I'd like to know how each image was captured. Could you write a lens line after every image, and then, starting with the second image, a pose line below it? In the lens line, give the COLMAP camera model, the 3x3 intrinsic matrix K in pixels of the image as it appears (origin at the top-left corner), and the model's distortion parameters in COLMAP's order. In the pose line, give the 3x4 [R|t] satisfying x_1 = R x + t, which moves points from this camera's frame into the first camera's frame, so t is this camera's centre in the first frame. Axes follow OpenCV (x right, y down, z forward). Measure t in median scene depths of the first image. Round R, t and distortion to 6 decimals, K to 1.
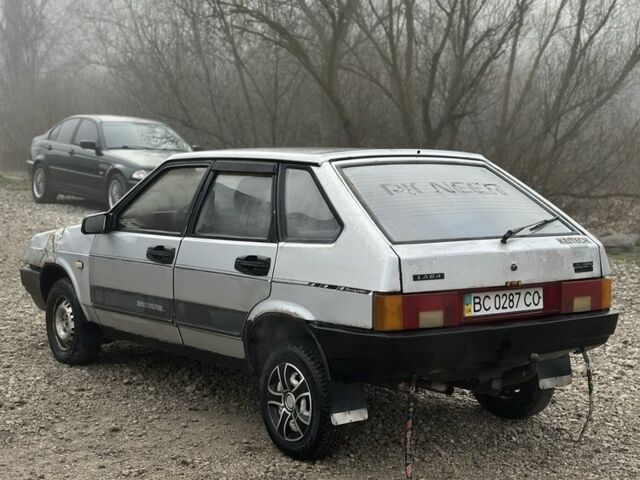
lens RADIAL K [[1184.3, 0, 320.0], [0, 1184.3, 240.0], [0, 0, 1]] dist [0.103241, 0.131411]
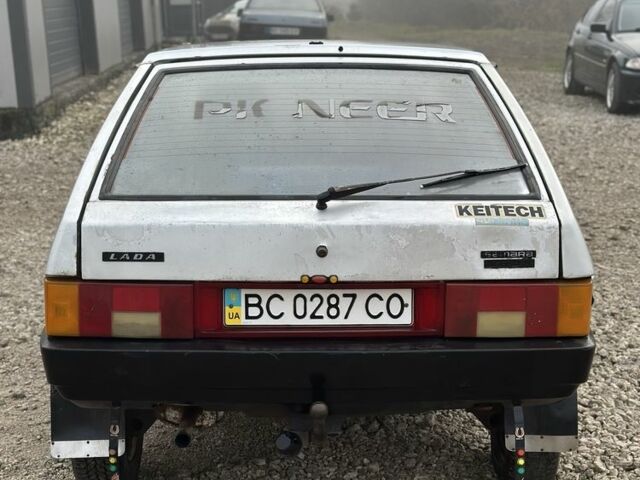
lens RADIAL K [[1184.3, 0, 320.0], [0, 1184.3, 240.0], [0, 0, 1]] dist [0.103241, 0.131411]
pose [[0.809935, 0.096872, -0.578464, 0.494660], [-0.039534, 0.993040, 0.110945, -0.047036], [0.585185, -0.066989, 0.808128, 0.521168]]
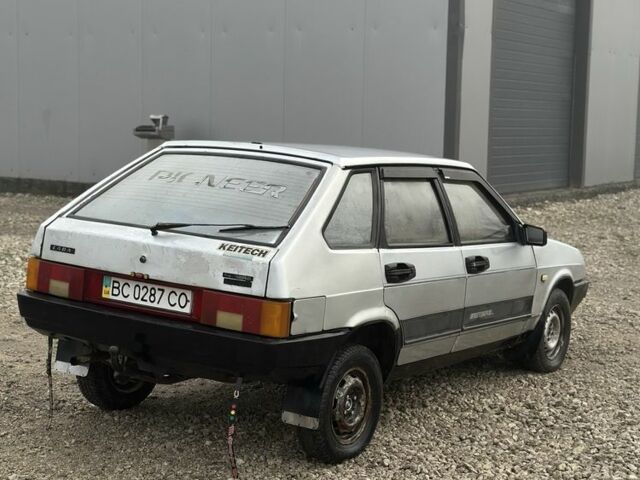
lens RADIAL K [[1184.3, 0, 320.0], [0, 1184.3, 240.0], [0, 0, 1]] dist [0.103241, 0.131411]
pose [[0.349697, 0.111706, -0.930179, 1.108667], [-0.141272, 0.987801, 0.065515, -0.076460], [0.926150, 0.108498, 0.361212, 0.771567]]
